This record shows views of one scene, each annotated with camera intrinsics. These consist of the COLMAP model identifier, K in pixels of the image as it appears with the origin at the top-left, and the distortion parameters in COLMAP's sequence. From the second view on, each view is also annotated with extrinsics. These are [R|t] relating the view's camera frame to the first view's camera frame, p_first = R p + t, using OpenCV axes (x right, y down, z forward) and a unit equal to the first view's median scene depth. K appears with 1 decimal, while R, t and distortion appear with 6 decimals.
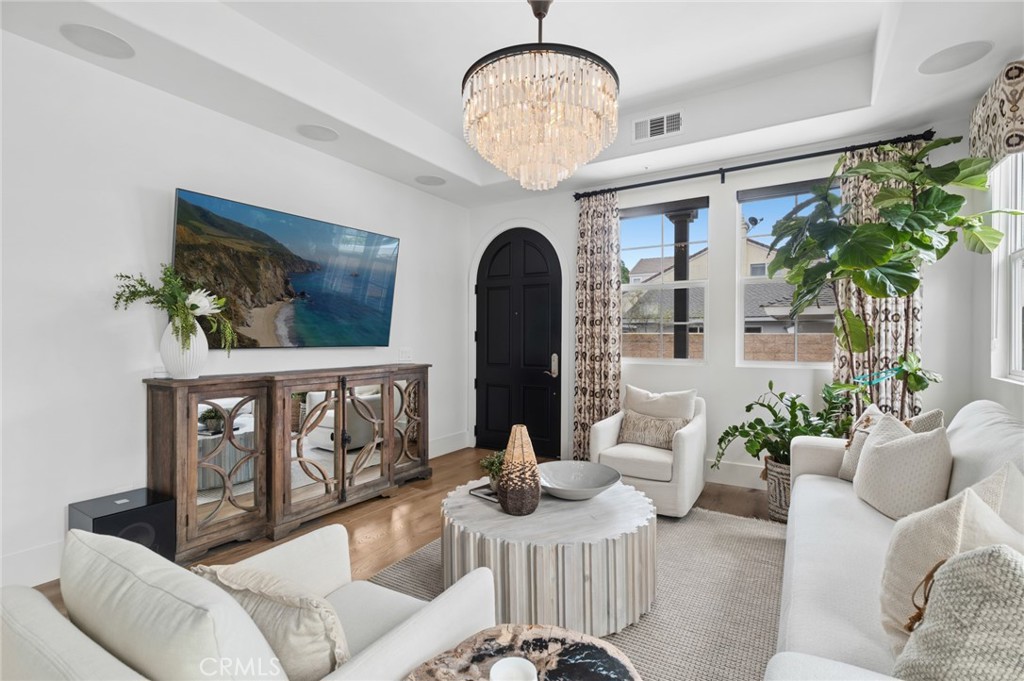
lens RADIAL K [[476.1, 0, 516.7], [0, 476.1, 341.1], [0, 0, 1]] dist [0.002365, -0.000764]
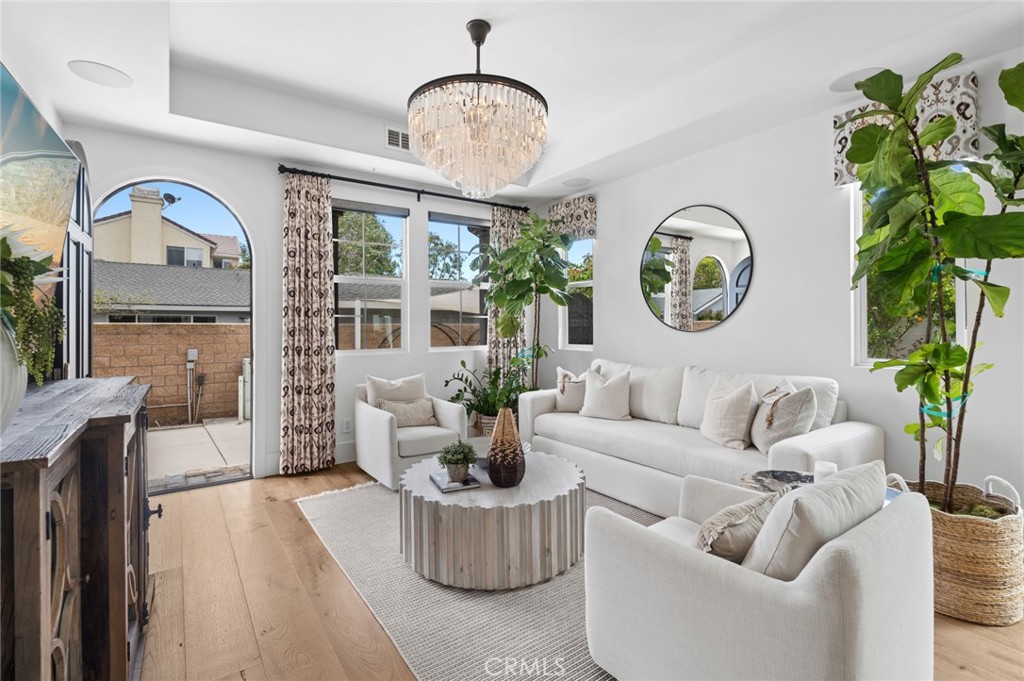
lens RADIAL K [[476.1, 0, 514.7], [0, 476.1, 331.9], [0, 0, 1]] dist [0.002365, -0.000764]
pose [[0.385814, -0.015899, 0.922440, -0.596014], [0.011764, 0.999855, 0.012314, -0.011903], [-0.922502, 0.006100, 0.385945, 0.309651]]
